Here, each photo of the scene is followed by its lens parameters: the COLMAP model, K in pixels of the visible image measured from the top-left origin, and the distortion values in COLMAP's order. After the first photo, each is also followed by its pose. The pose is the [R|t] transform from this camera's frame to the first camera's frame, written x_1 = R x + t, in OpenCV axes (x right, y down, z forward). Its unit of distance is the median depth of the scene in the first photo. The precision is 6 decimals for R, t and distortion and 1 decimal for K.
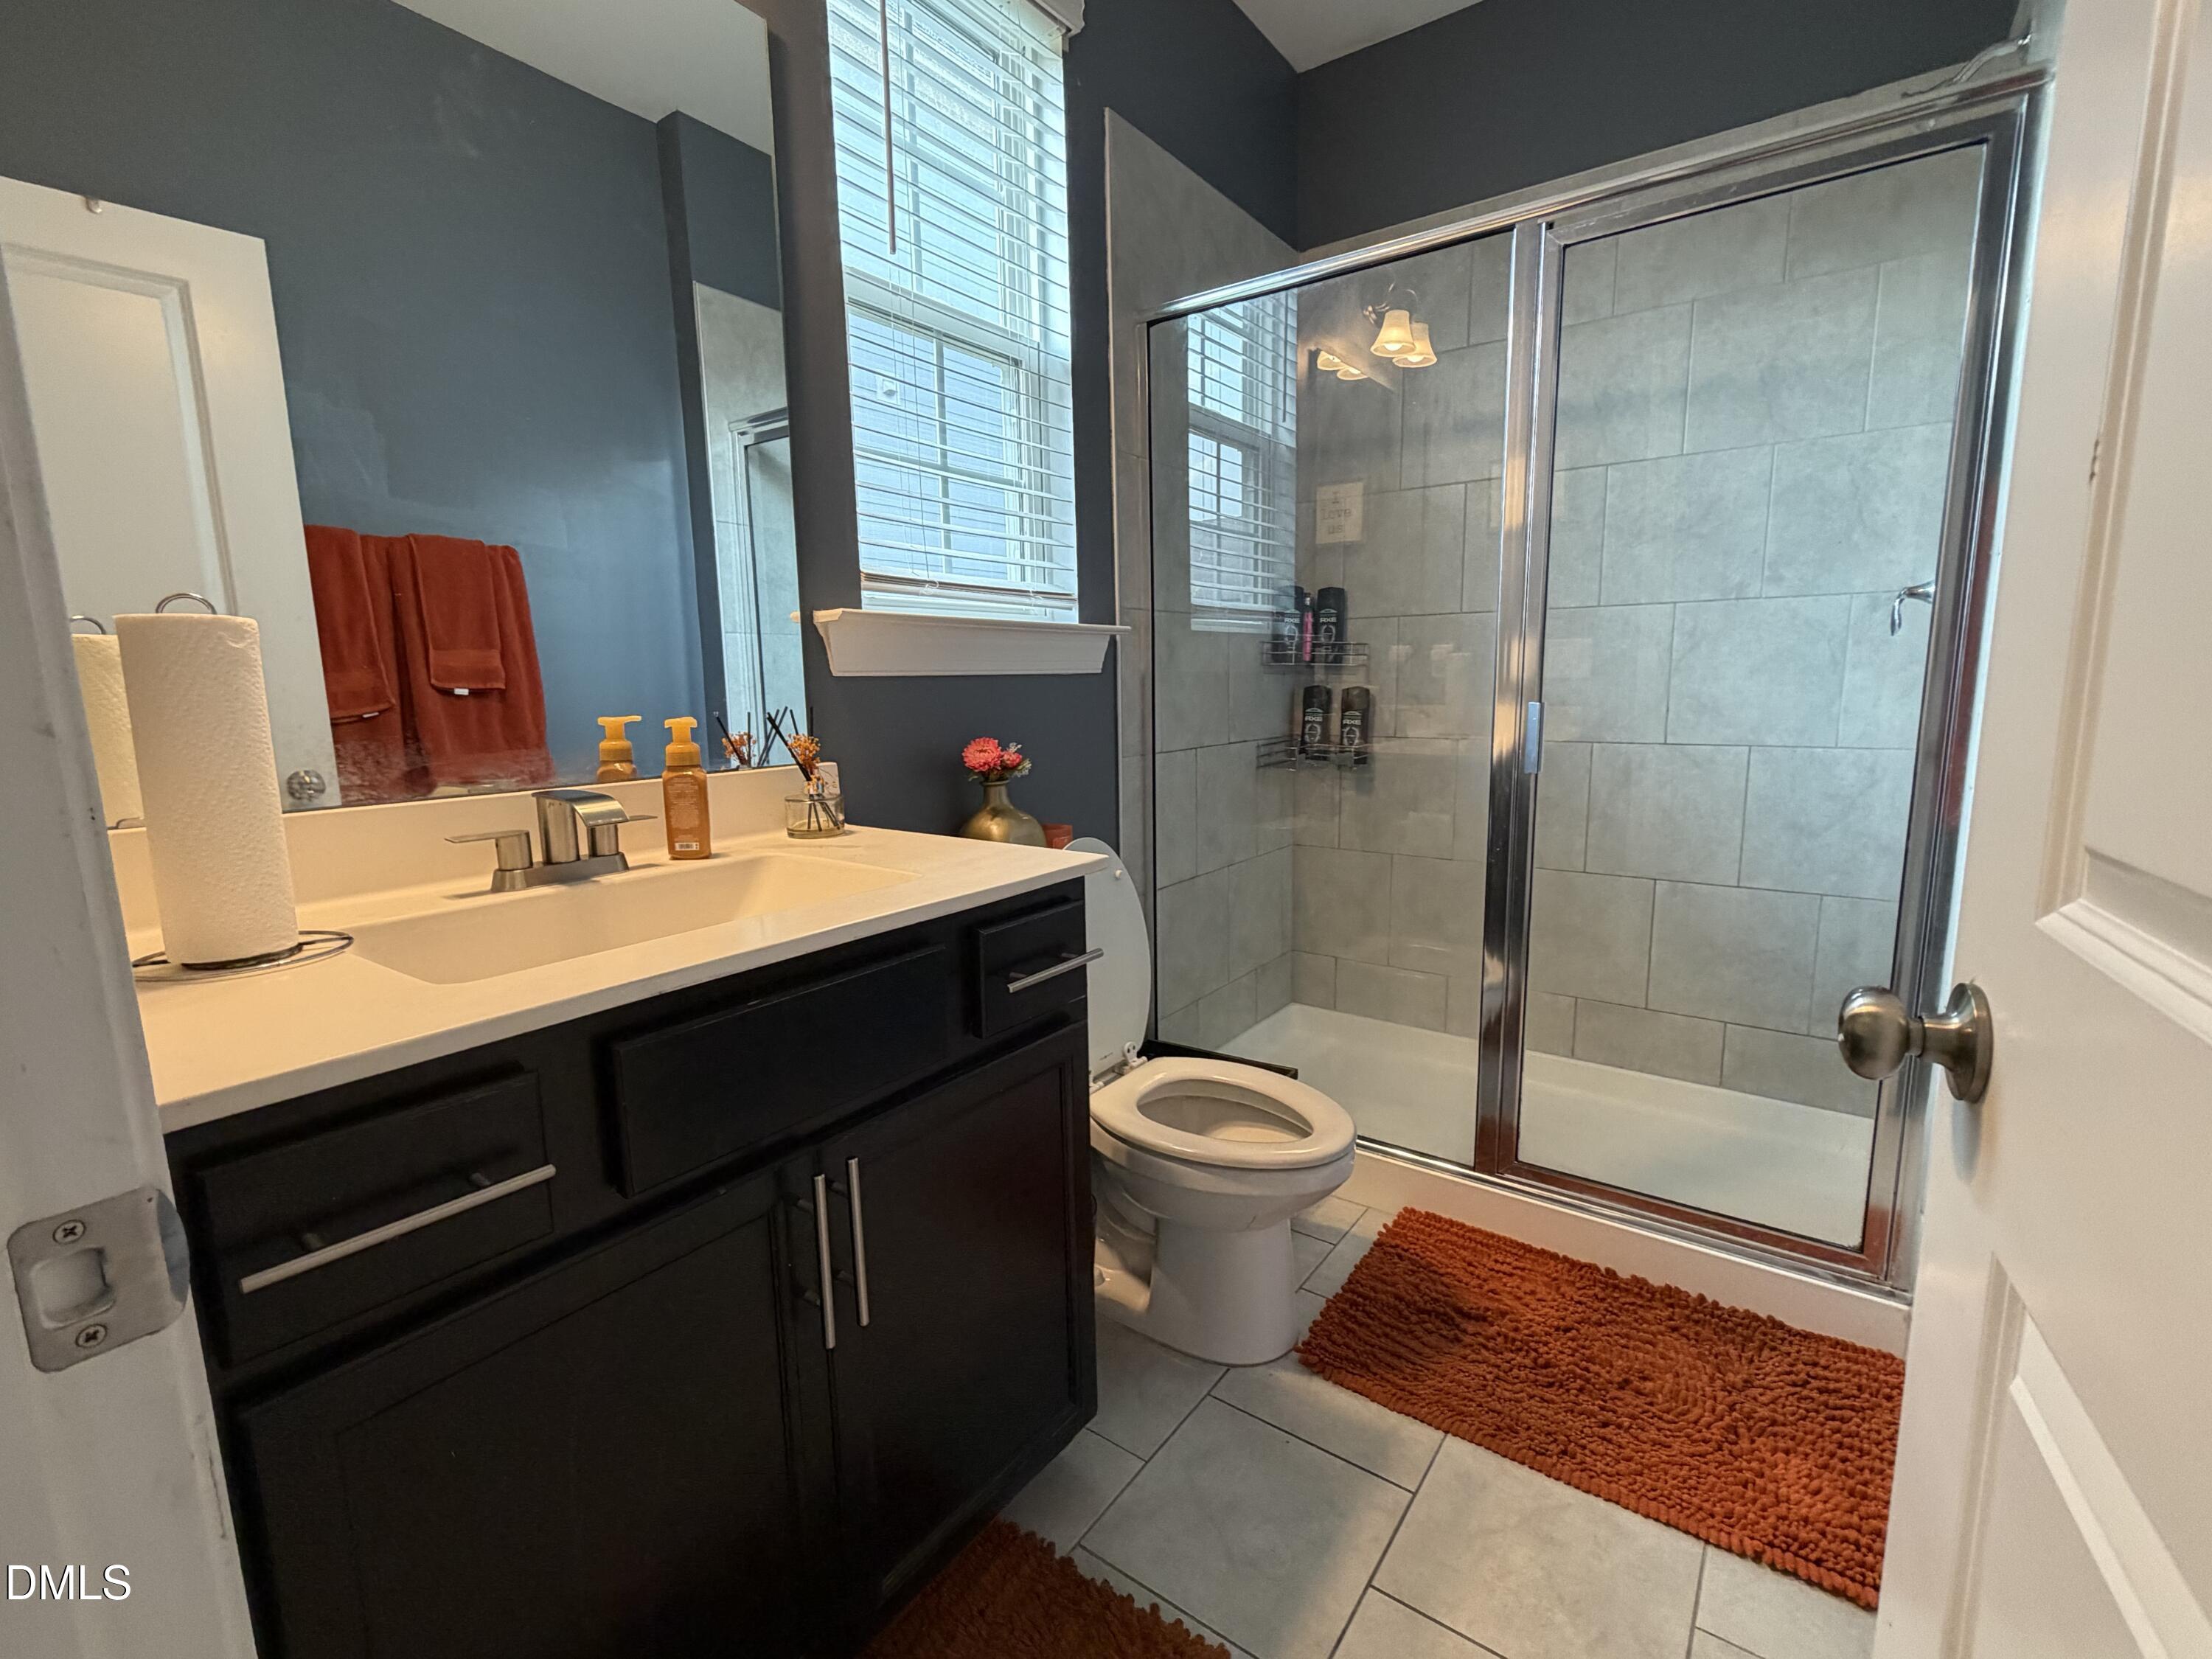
lens RADIAL K [[975.5, 0, 1106.0], [0, 975.5, 829.5], [0, 0, 1]] dist [-0.001116, -0.000799]
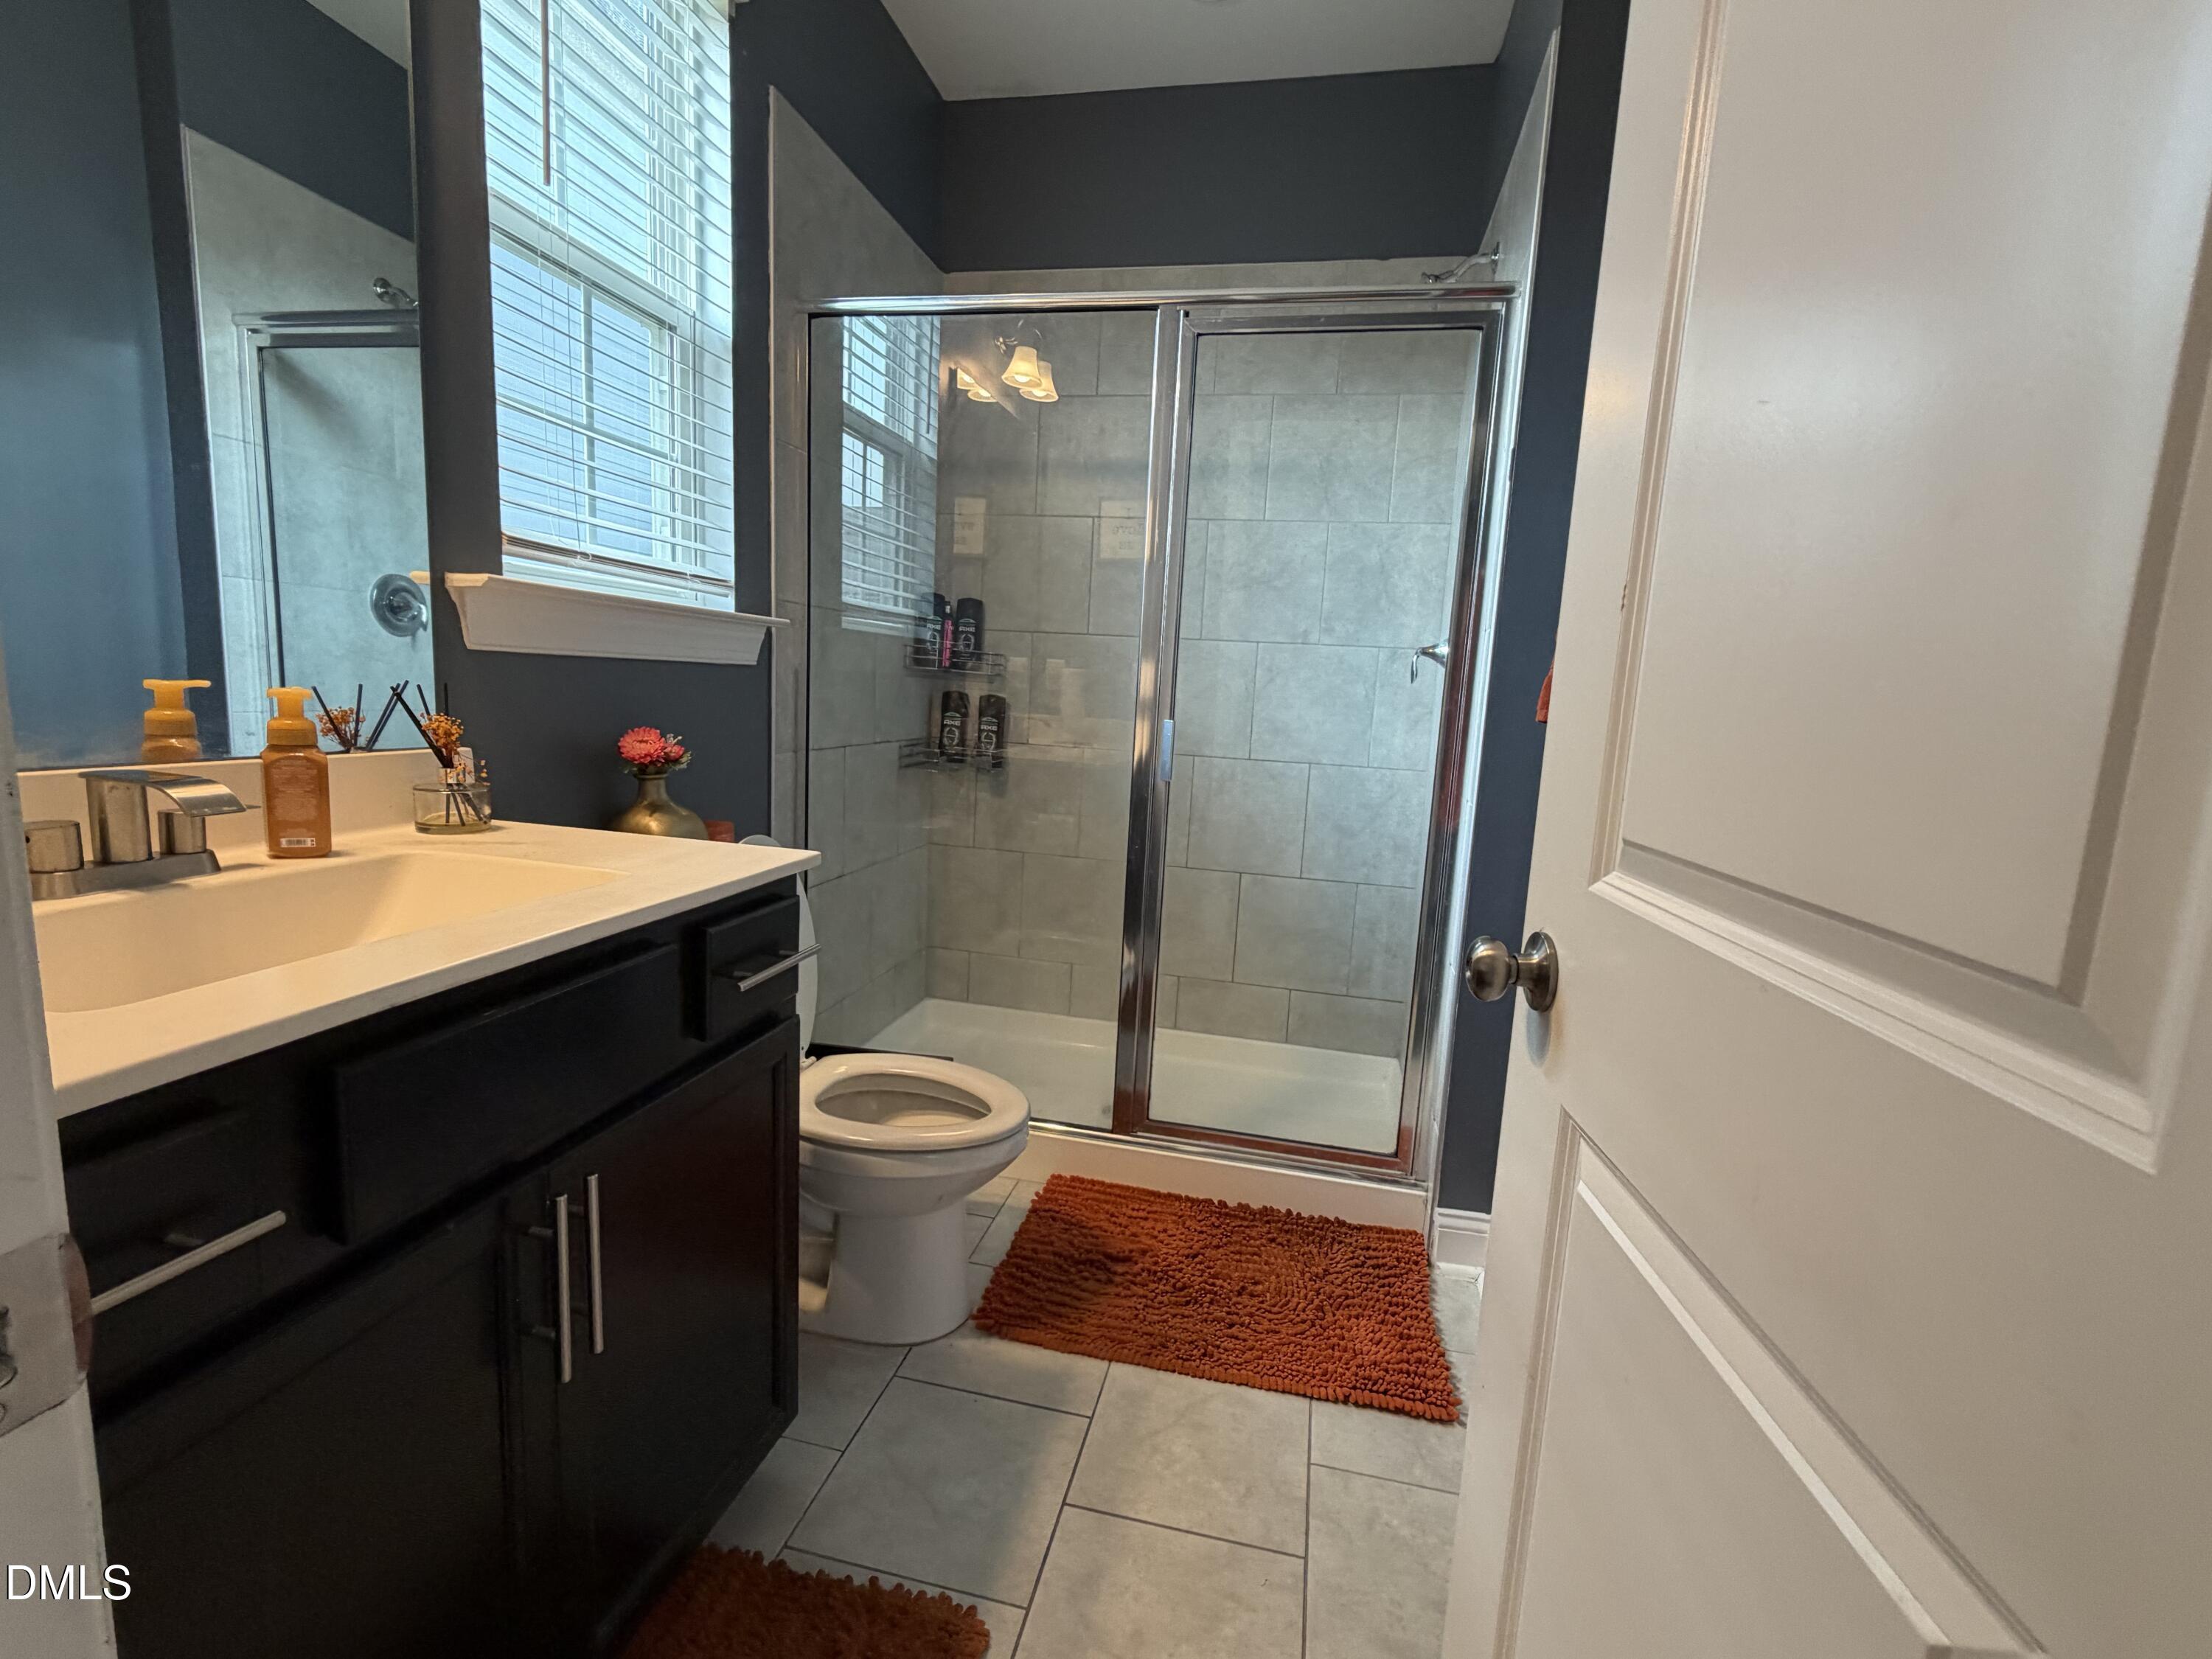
lens RADIAL K [[974.8, 0, 1107.5], [0, 974.8, 827.6], [0, 0, 1]] dist [-0.003467, -0.000561]
pose [[0.913361, 0.007631, 0.407080, -0.100872], [-0.006497, 0.999970, -0.004168, 0.002816], [-0.407100, 0.001162, 0.913383, -0.028378]]
